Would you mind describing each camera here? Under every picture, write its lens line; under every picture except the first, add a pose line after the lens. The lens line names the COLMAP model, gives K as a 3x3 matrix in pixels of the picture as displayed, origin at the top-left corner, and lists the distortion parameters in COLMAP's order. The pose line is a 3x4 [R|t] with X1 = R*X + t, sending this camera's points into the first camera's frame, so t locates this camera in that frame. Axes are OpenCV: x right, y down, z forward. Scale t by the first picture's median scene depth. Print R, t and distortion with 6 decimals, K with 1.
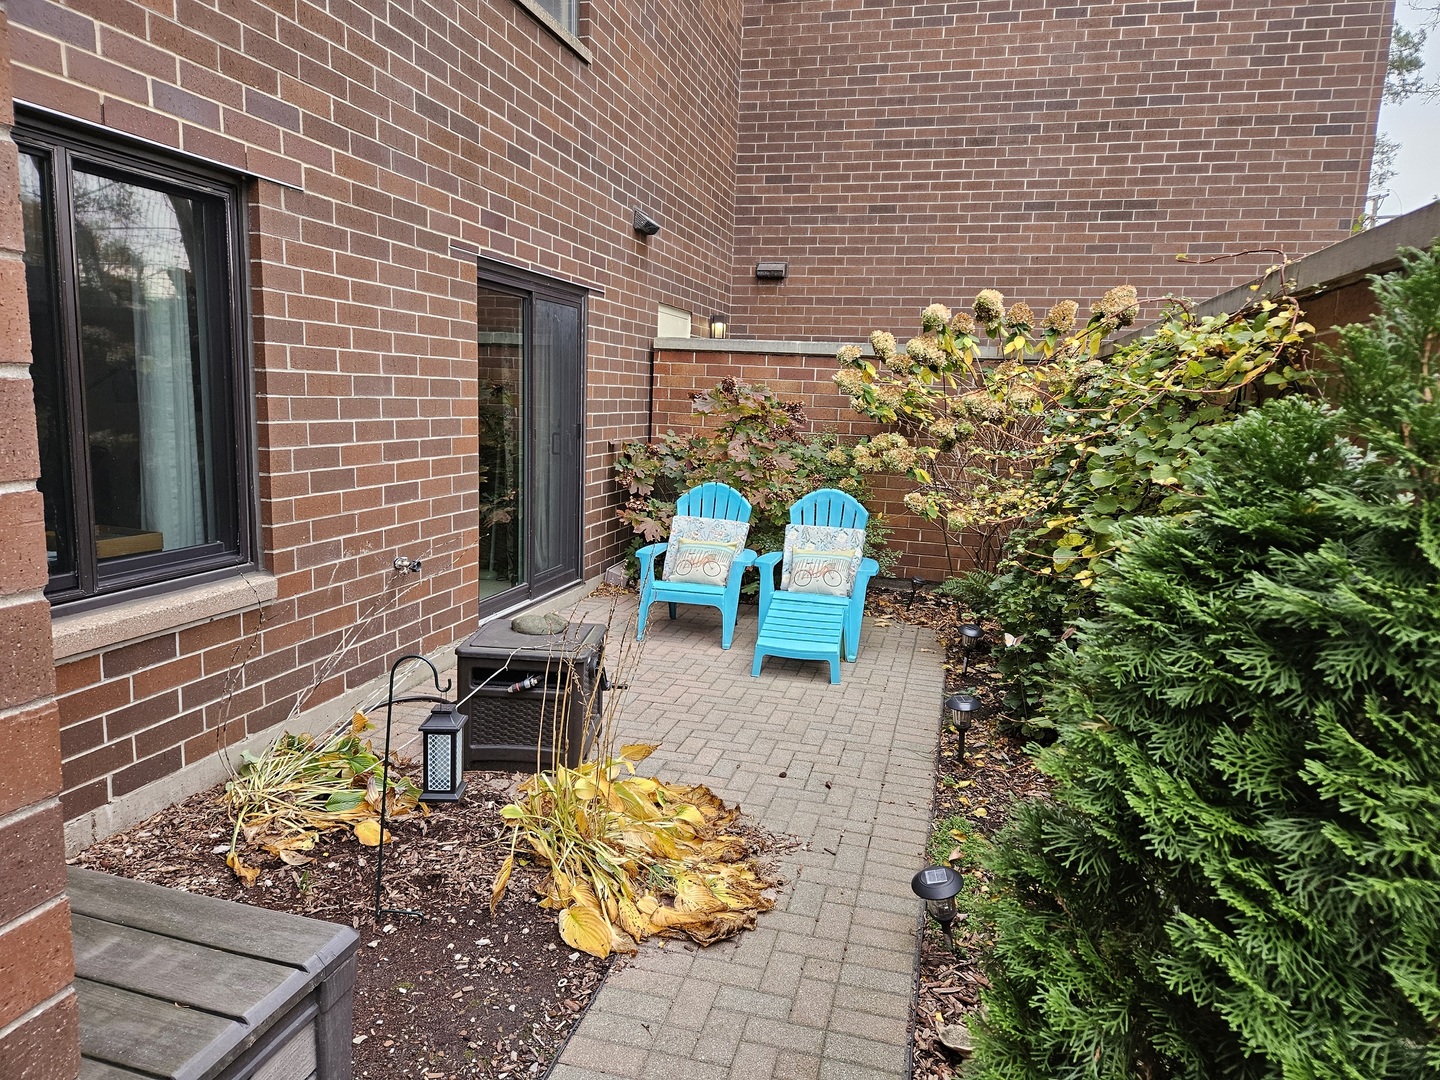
lens RADIAL K [[959.0, 0, 713.4], [0, 959.0, 555.0], [0, 0, 1]] dist [0.067661, -0.046572]
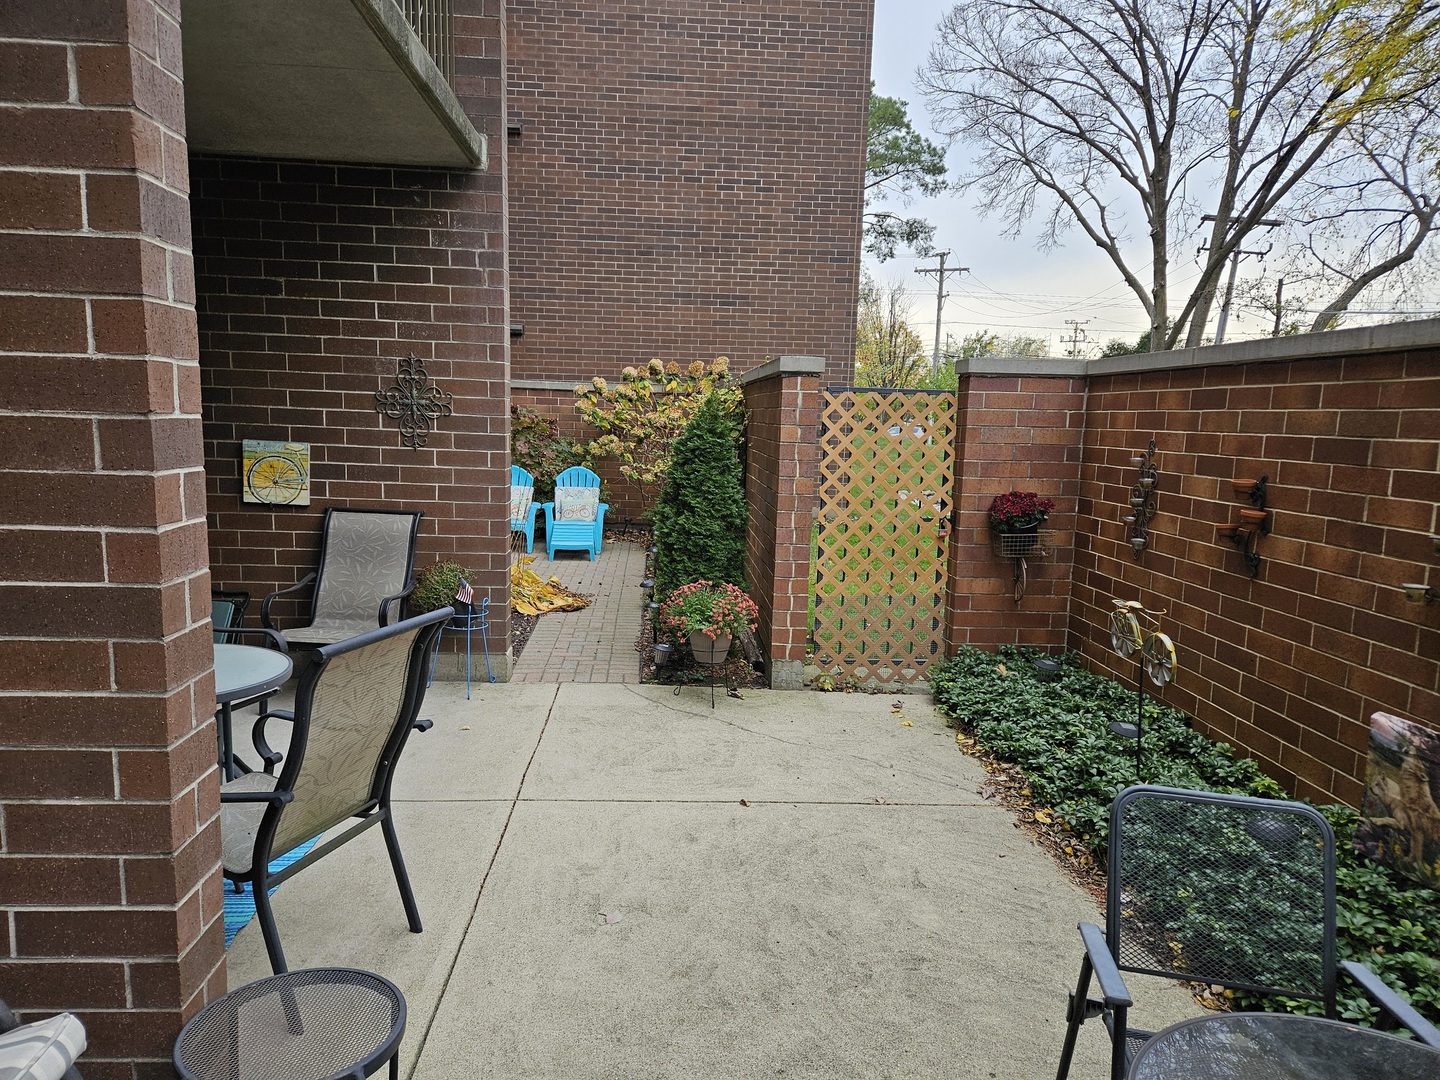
lens RADIAL K [[959.0, 0, 696.6], [0, 959.0, 552.8], [0, 0, 1]] dist [0.067661, -0.046572]
pose [[0.953968, -0.057373, 0.294371, -0.144432], [0.062437, 0.998018, -0.007823, 0.084518], [-0.293338, 0.025842, 0.955659, -0.548080]]
